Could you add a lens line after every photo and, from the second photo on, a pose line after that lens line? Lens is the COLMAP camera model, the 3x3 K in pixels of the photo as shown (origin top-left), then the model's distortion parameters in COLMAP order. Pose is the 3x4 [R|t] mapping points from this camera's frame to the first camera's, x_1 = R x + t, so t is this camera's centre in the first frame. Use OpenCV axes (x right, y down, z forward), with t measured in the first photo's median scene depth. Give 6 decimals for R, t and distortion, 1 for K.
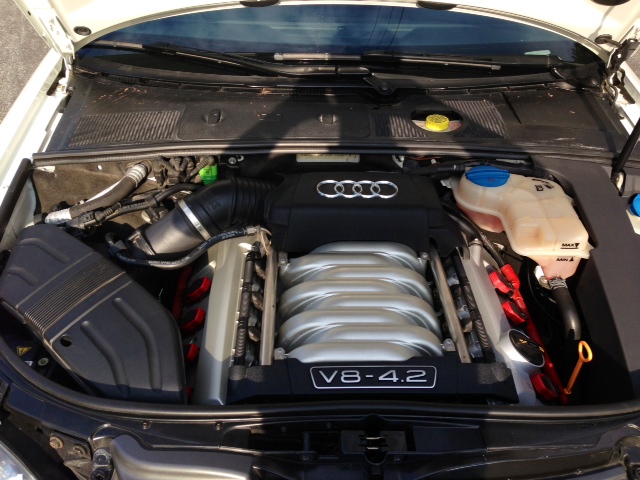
lens RADIAL K [[605.2, 0, 319.7], [0, 605.2, 242.9], [0, 0, 1]] dist [0.011321, 0.000000]
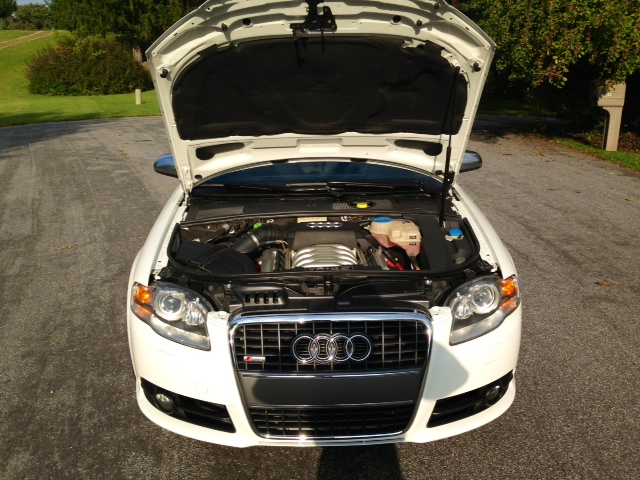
lens RADIAL K [[605.2, 0, 320.3], [0, 605.2, 238.5], [0, 0, 1]] dist [0.011321, 0.000000]
pose [[0.999255, -0.038134, 0.005899, 0.026592], [0.037630, 0.929162, -0.367753, 0.681686], [0.008543, 0.367701, 0.929905, -0.951766]]
